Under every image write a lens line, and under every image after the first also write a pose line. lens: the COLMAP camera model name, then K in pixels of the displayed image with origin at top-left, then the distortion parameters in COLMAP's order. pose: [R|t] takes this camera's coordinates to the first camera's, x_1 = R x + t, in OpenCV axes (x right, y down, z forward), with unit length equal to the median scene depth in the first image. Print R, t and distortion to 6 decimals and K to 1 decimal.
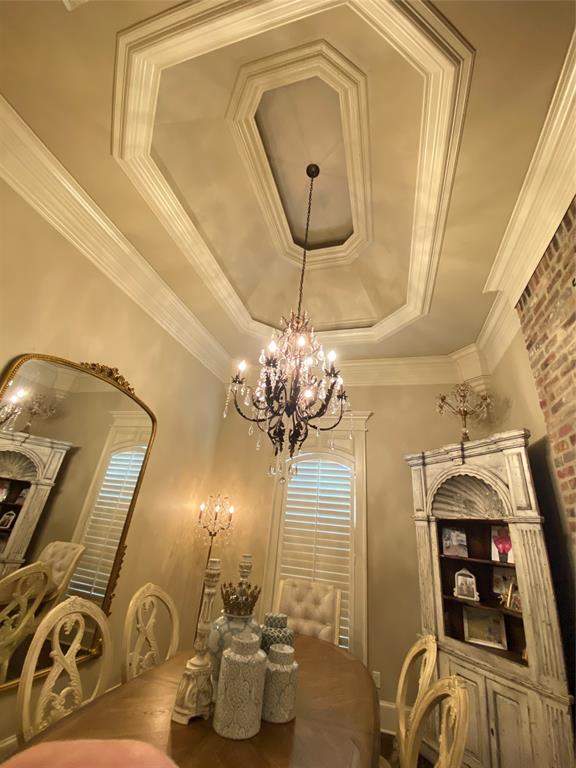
lens RADIAL K [[312.0, 0, 289.6], [0, 312.0, 382.8], [0, 0, 1]] dist [0.020406, -0.020513]
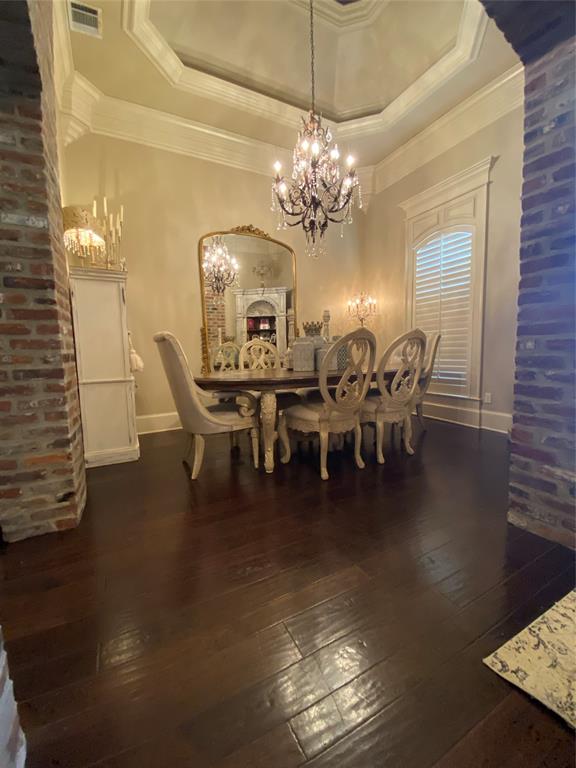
lens RADIAL K [[312.0, 0, 289.6], [0, 312.0, 382.8], [0, 0, 1]] dist [0.020406, -0.020513]
pose [[0.688387, -0.037170, -0.724390, 0.573172], [0.379149, 0.869826, 0.315672, 0.183284], [0.618360, -0.491957, 0.612870, -0.199893]]
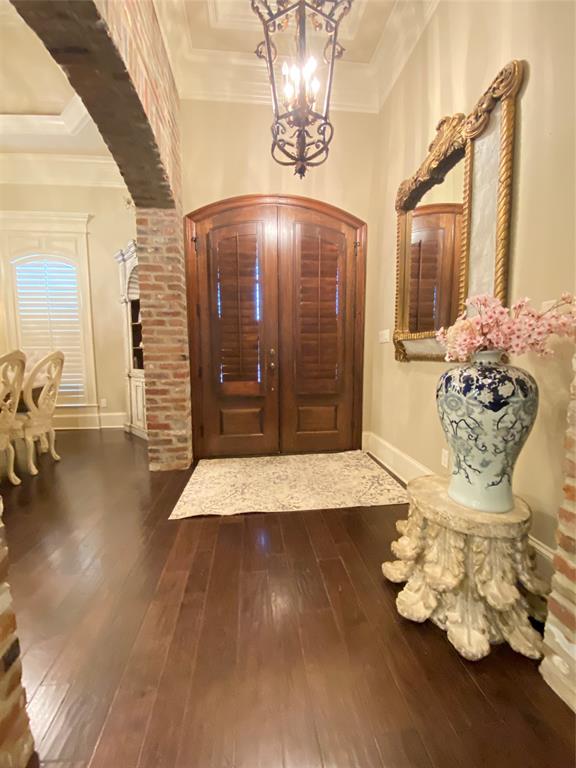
lens RADIAL K [[312.0, 0, 289.6], [0, 312.0, 382.8], [0, 0, 1]] dist [0.020406, -0.020513]
pose [[0.918930, -0.139017, 0.369110, 0.505394], [-0.070477, 0.862892, 0.500450, 0.005774], [-0.388073, -0.485892, 0.783140, -0.491706]]
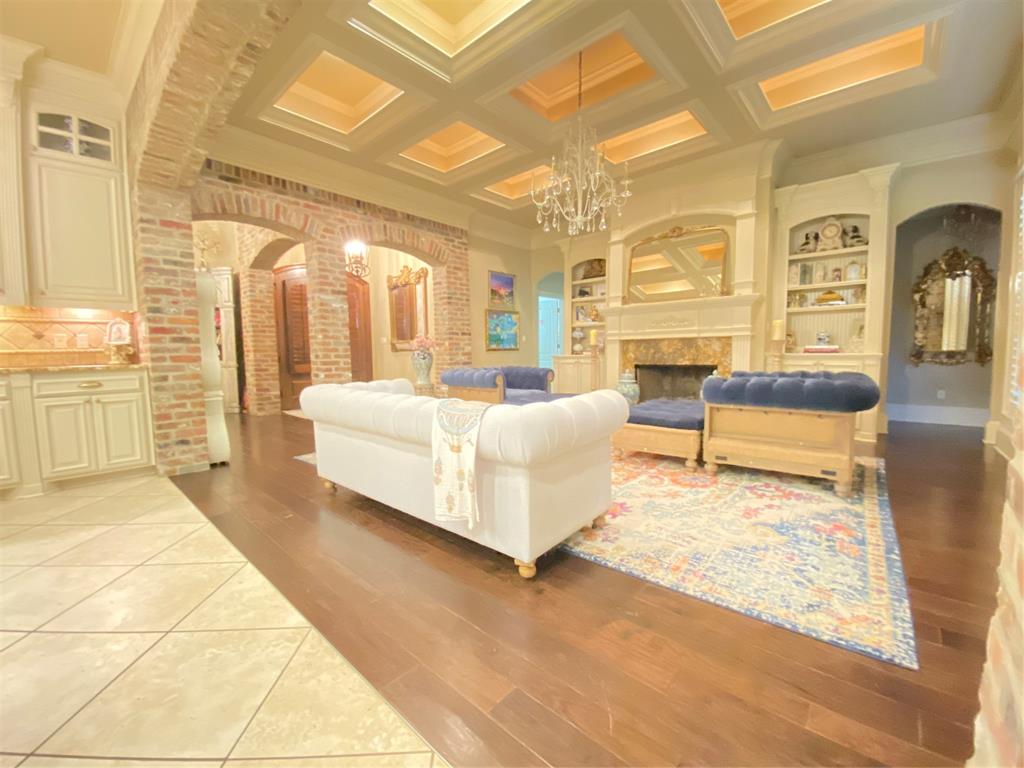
lens RADIAL K [[415.9, 0, 517.5], [0, 415.9, 384.5], [0, 0, 1]] dist [0.020406, -0.020513]
pose [[0.431333, -0.167488, 0.886510, -0.805016], [-0.321585, 0.889531, 0.324526, -0.516418], [-0.842932, -0.425067, 0.329823, -1.442515]]
